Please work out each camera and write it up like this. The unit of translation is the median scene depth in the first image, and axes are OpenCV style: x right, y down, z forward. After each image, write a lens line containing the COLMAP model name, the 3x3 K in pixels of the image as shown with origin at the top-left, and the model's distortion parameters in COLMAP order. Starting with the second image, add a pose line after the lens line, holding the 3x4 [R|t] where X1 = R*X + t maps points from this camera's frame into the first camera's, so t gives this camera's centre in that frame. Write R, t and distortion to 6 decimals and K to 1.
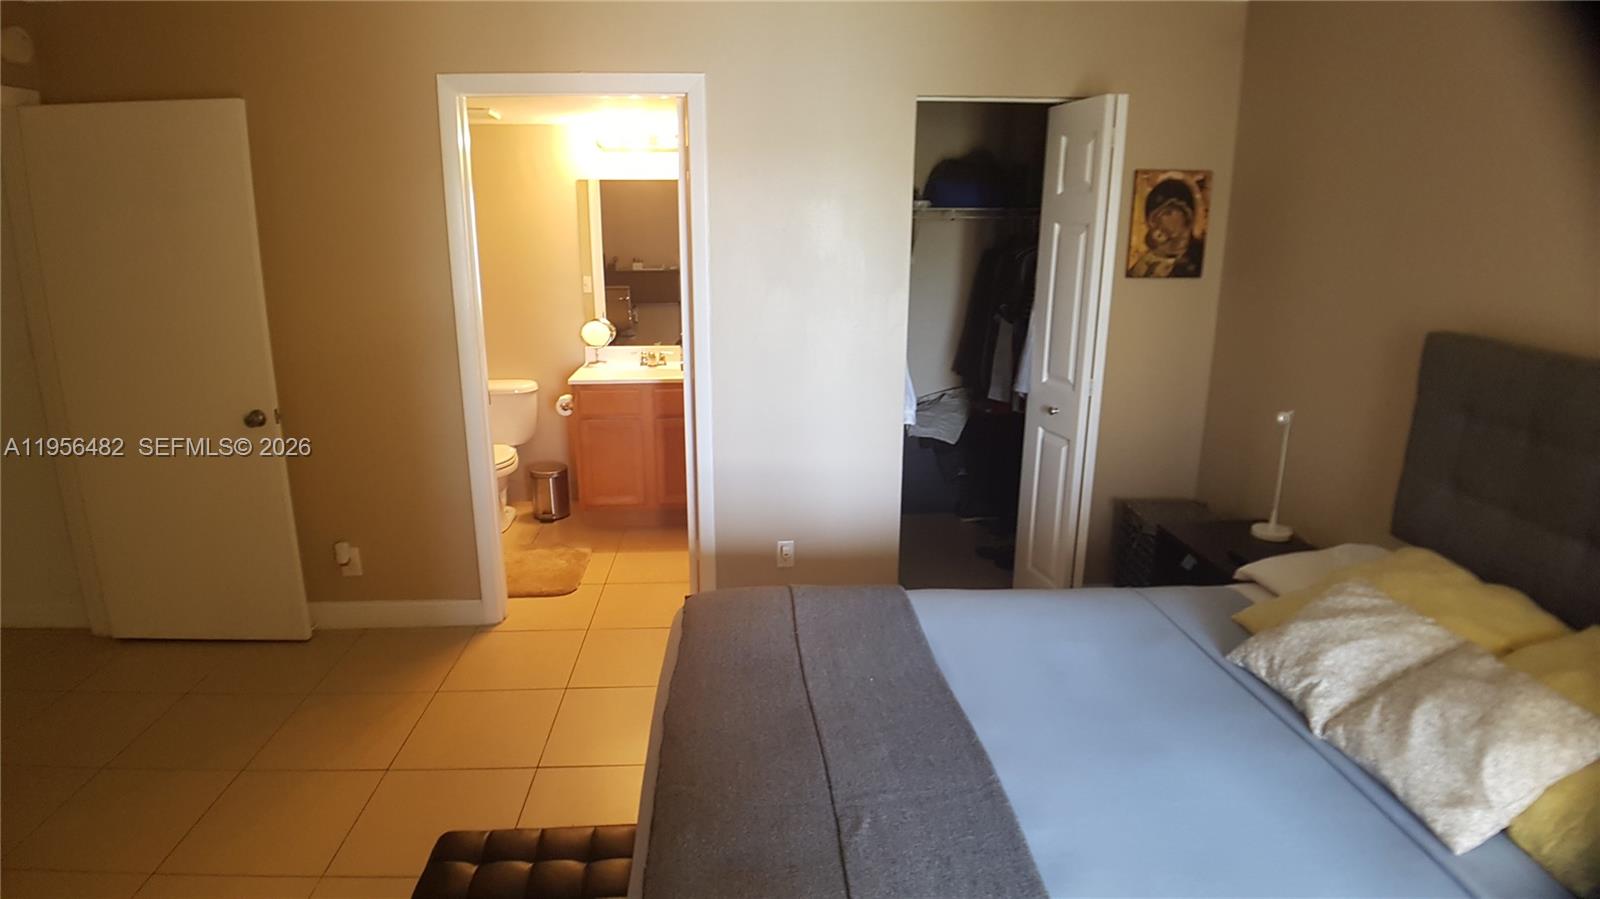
lens RADIAL K [[873.8, 0, 803.6], [0, 873.8, 463.6], [0, 0, 1]] dist [-0.045025, -0.024427]
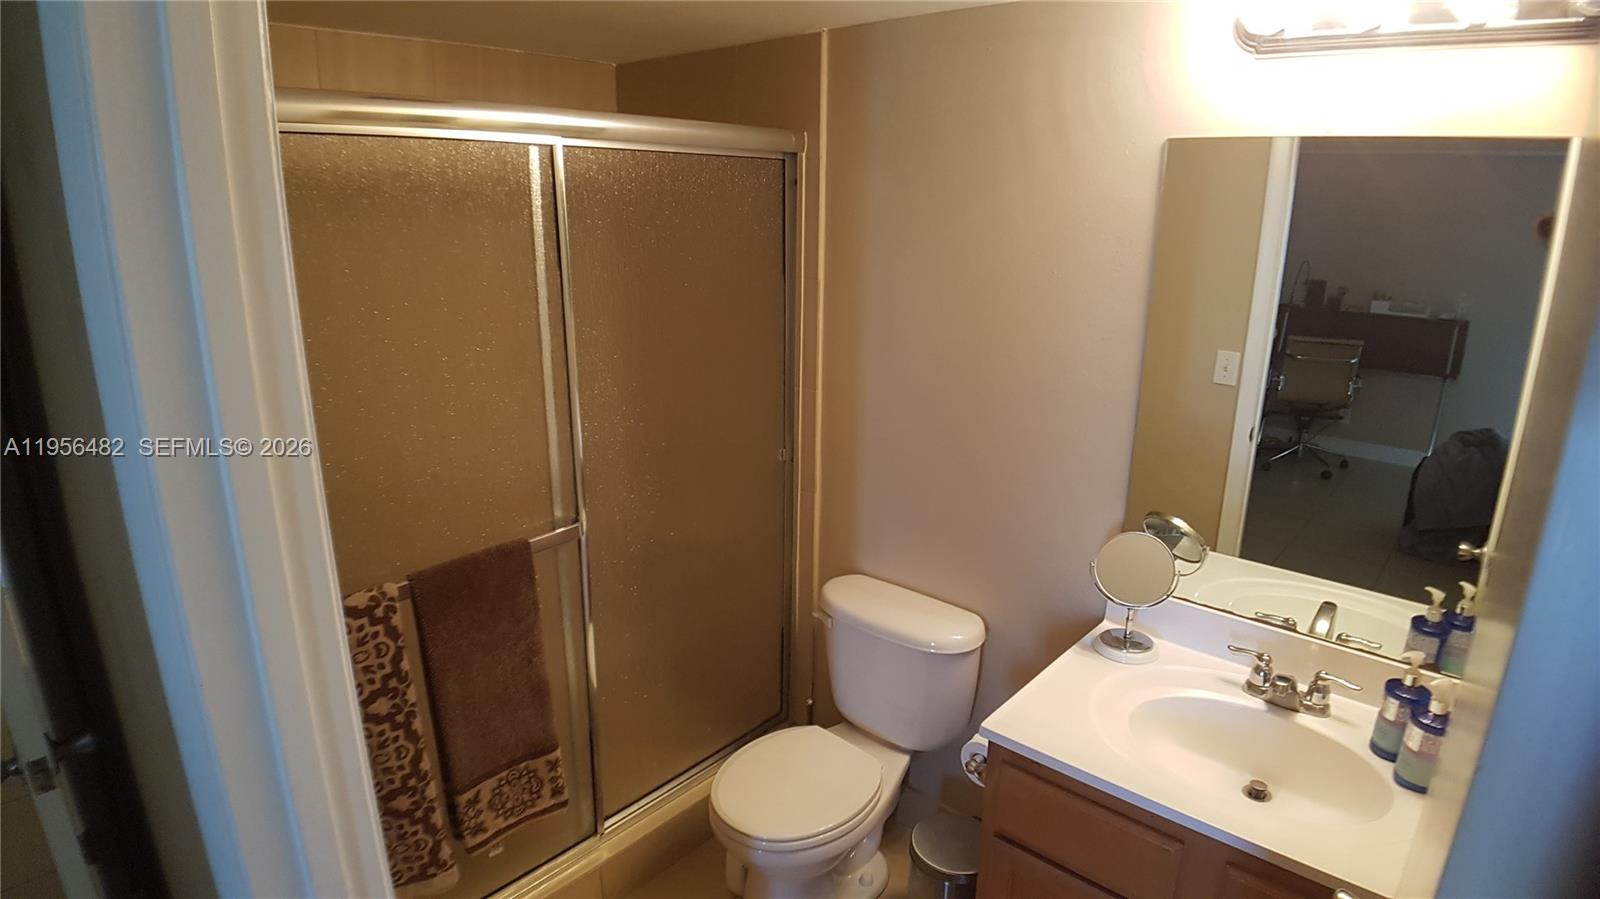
lens RADIAL K [[873.8, 0, 803.6], [0, 873.8, 463.6], [0, 0, 1]] dist [-0.045025, -0.024427]
pose [[0.700237, 0.201915, -0.684761, -0.083135], [-0.191616, 0.977132, 0.092179, -0.158416], [0.687714, 0.066664, 0.722914, 0.528325]]
